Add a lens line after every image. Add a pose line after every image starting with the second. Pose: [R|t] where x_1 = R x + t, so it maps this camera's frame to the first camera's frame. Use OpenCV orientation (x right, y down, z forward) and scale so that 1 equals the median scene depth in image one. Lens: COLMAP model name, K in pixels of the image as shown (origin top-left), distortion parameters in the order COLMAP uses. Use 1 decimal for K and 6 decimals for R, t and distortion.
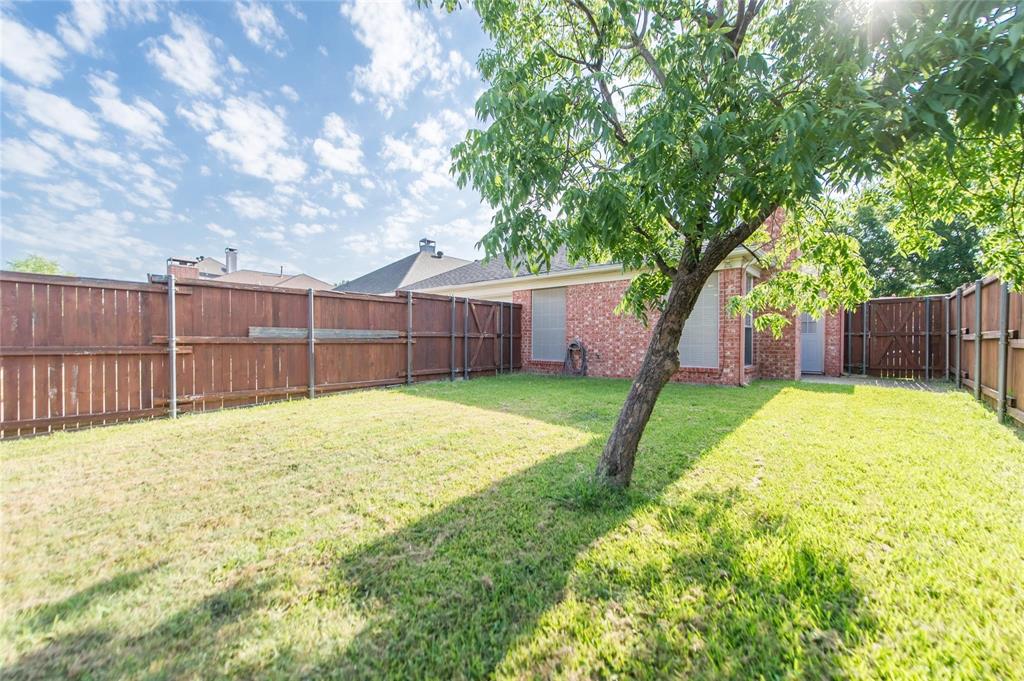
lens RADIAL K [[407.1, 0, 515.5], [0, 407.1, 340.4], [0, 0, 1]] dist [-0.001303, -0.000029]
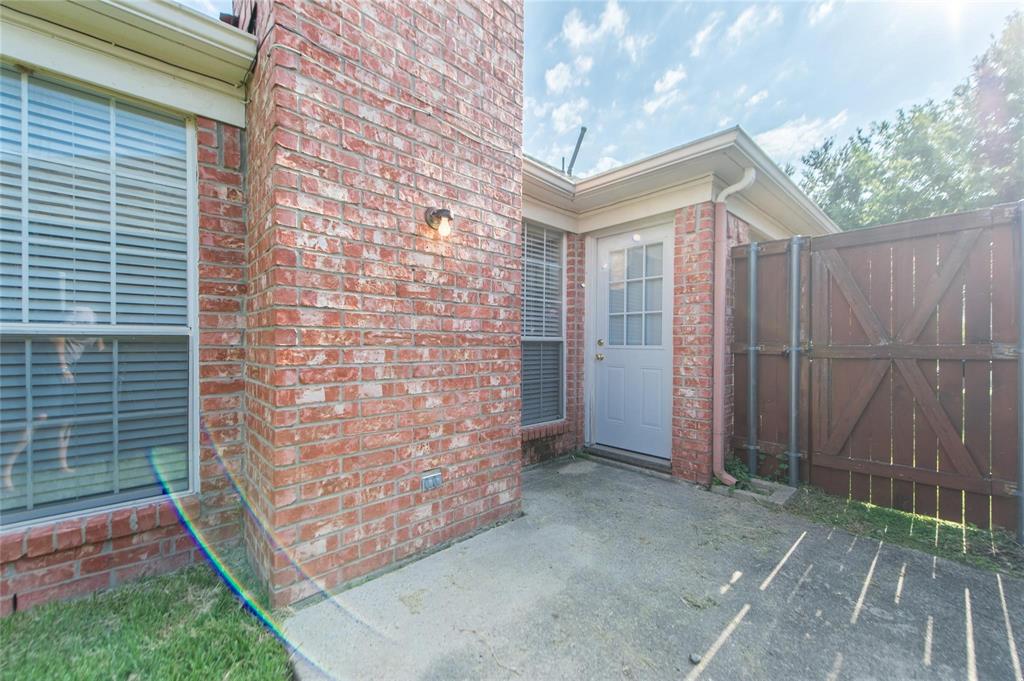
lens RADIAL K [[407.1, 0, 509.2], [0, 407.1, 344.1], [0, 0, 1]] dist [-0.001303, -0.000029]
pose [[0.993166, -0.000427, -0.116706, 0.677355], [0.000342, 1.000000, -0.000748, -0.019682], [0.116707, 0.000703, 0.993166, 0.667117]]
